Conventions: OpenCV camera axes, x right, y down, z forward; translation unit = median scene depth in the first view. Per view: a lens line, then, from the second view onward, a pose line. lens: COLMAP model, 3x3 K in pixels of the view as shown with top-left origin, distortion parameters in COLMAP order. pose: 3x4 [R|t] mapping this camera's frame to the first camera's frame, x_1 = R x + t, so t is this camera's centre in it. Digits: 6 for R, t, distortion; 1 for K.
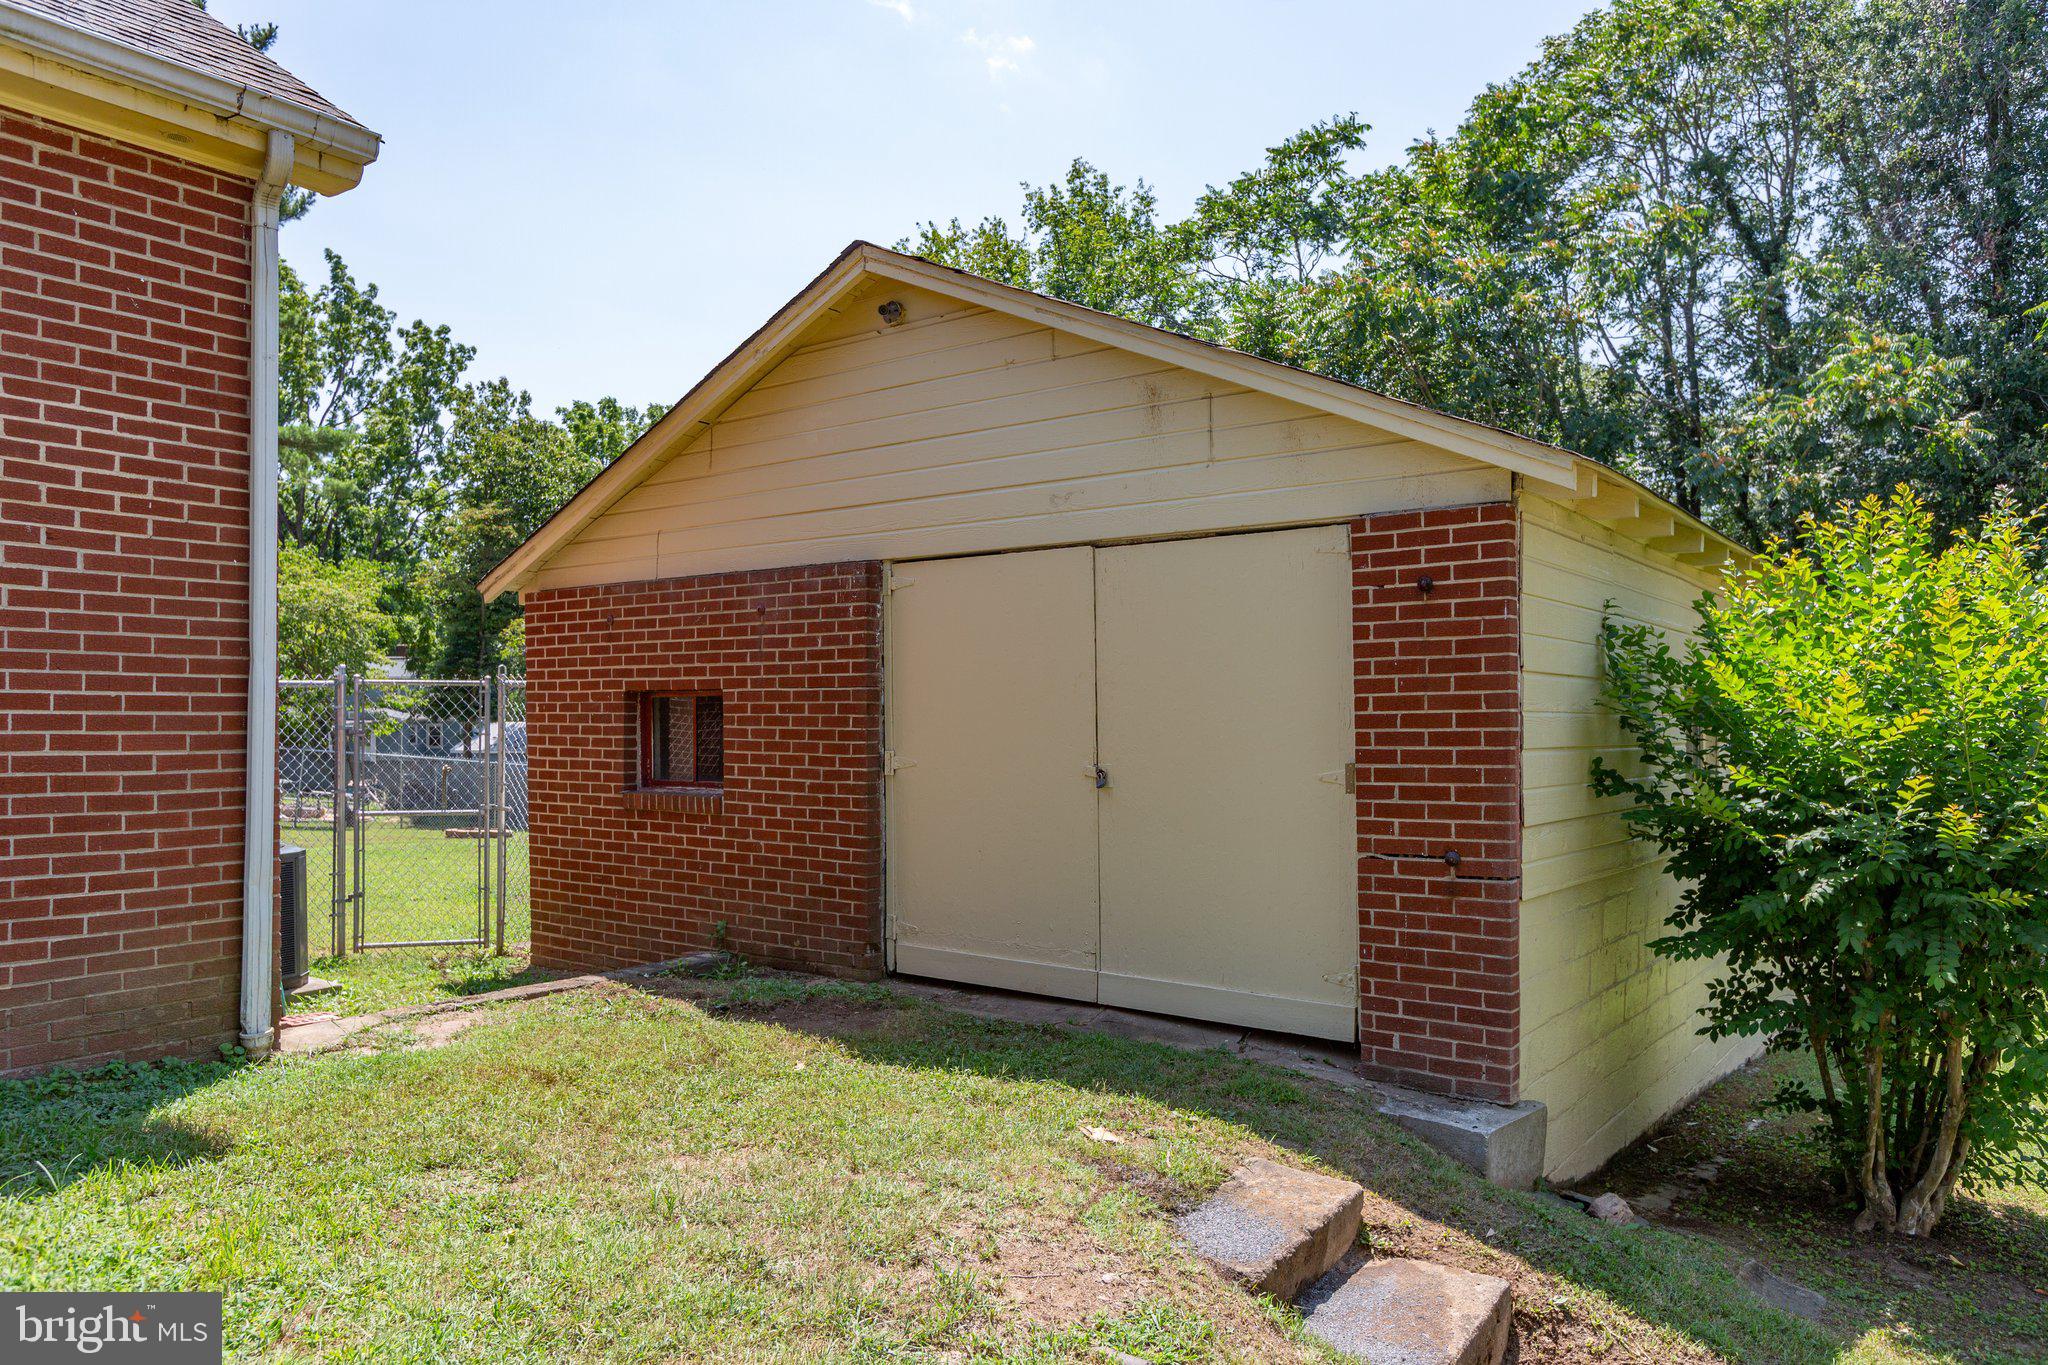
lens RADIAL K [[1374.0, 0, 1045.1], [0, 1374.0, 731.0], [0, 0, 1]] dist [-0.005724, 0.005004]
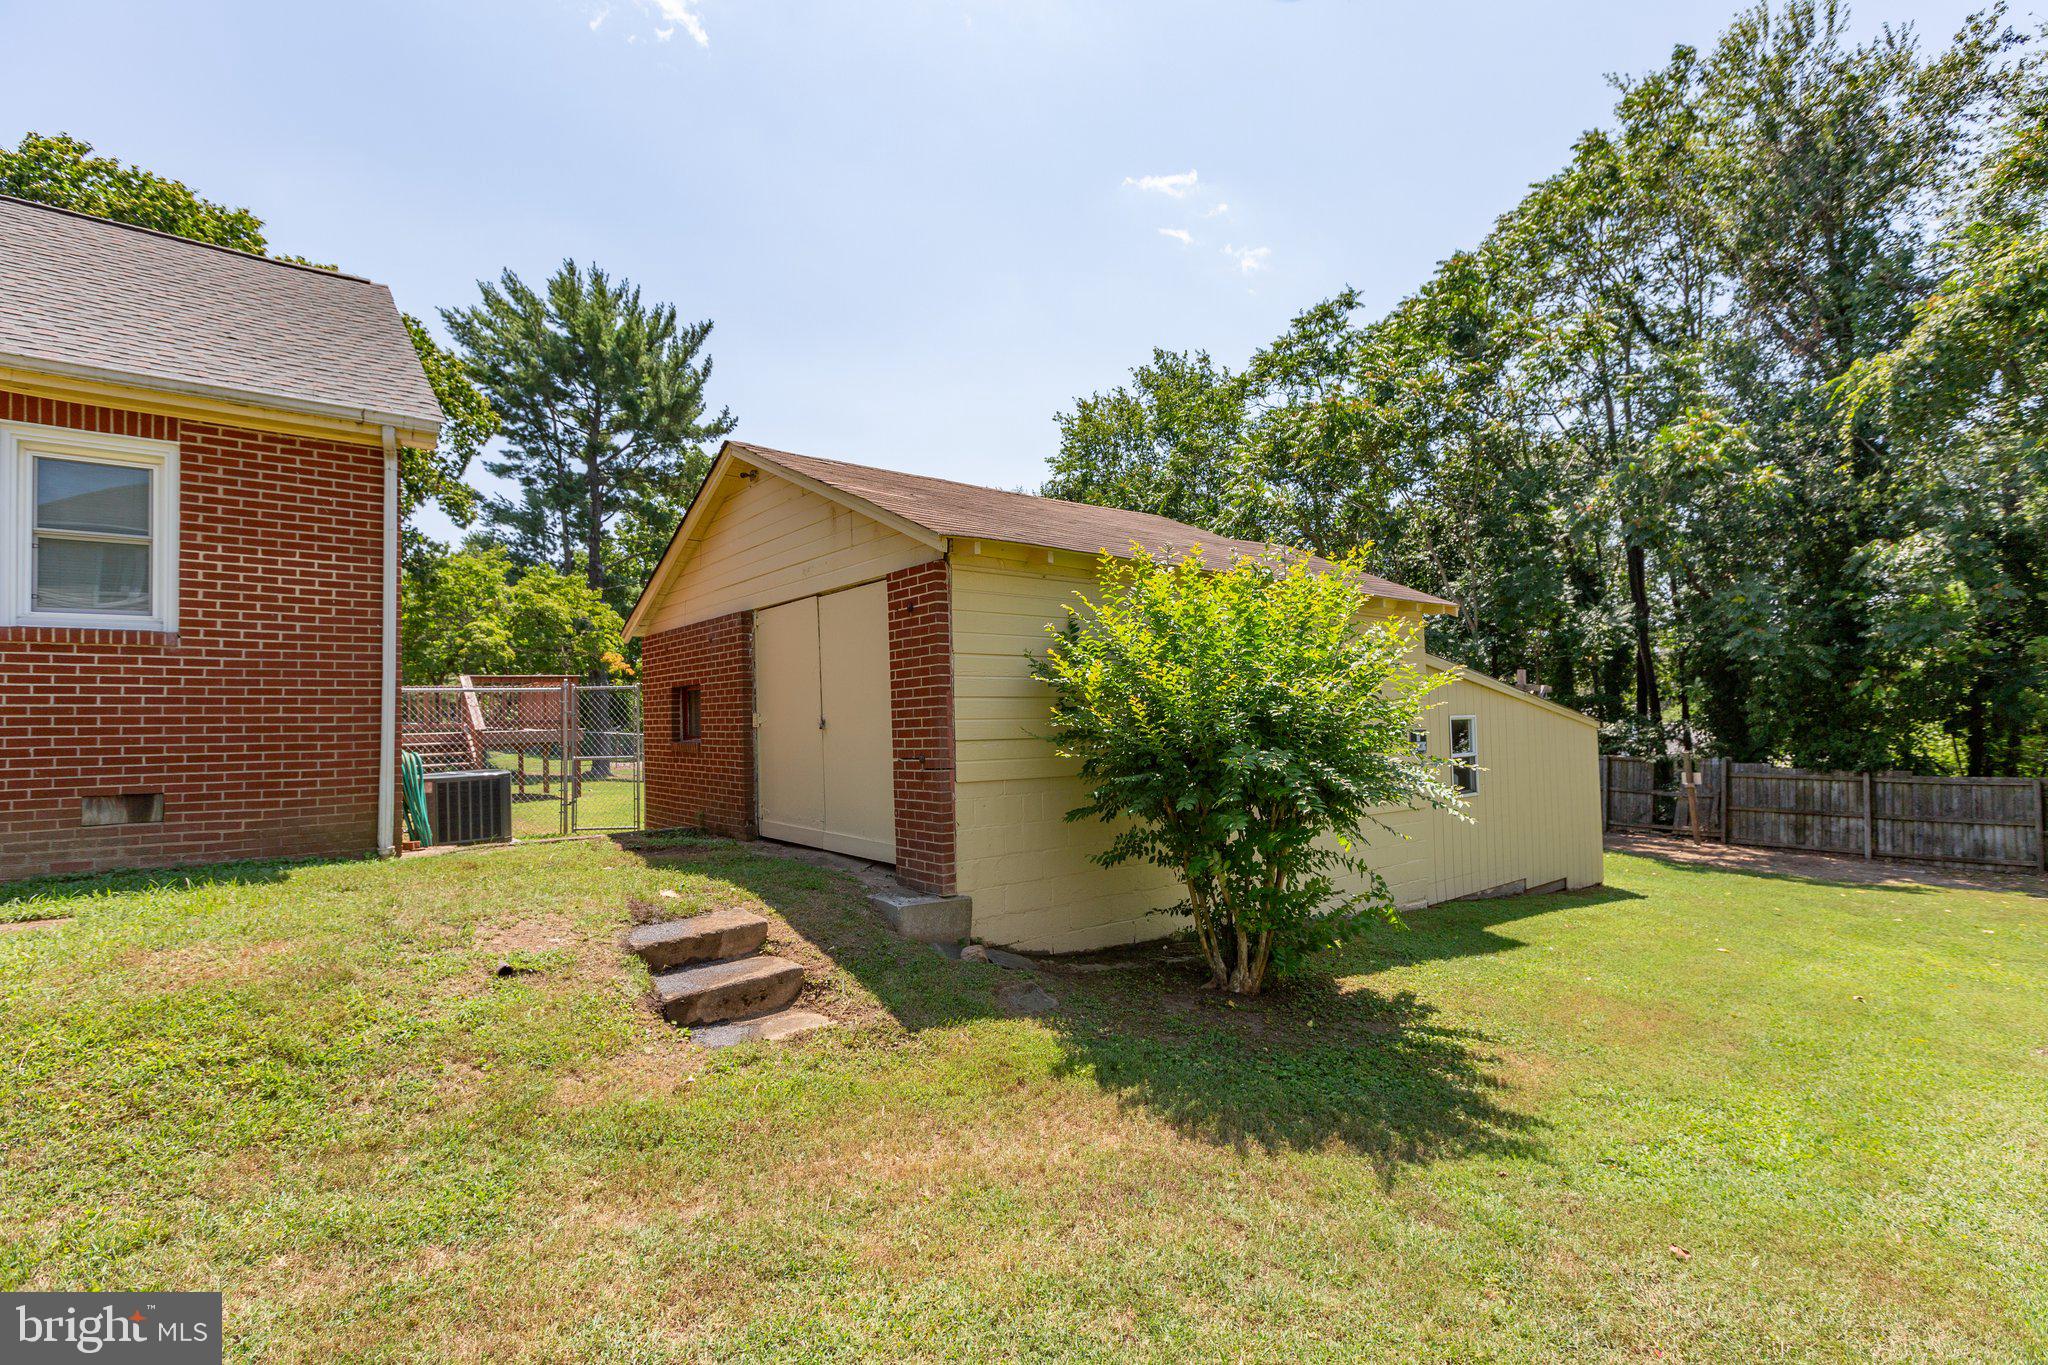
lens RADIAL K [[933.9, 0, 1031.5], [0, 933.9, 689.5], [0, 0, 1]] dist [-0.002482, 0.000057]
pose [[0.970019, -0.029805, -0.241196, 0.703894], [0.020373, 0.998931, -0.041507, 0.053757], [0.242175, 0.035348, 0.969588, -0.148211]]
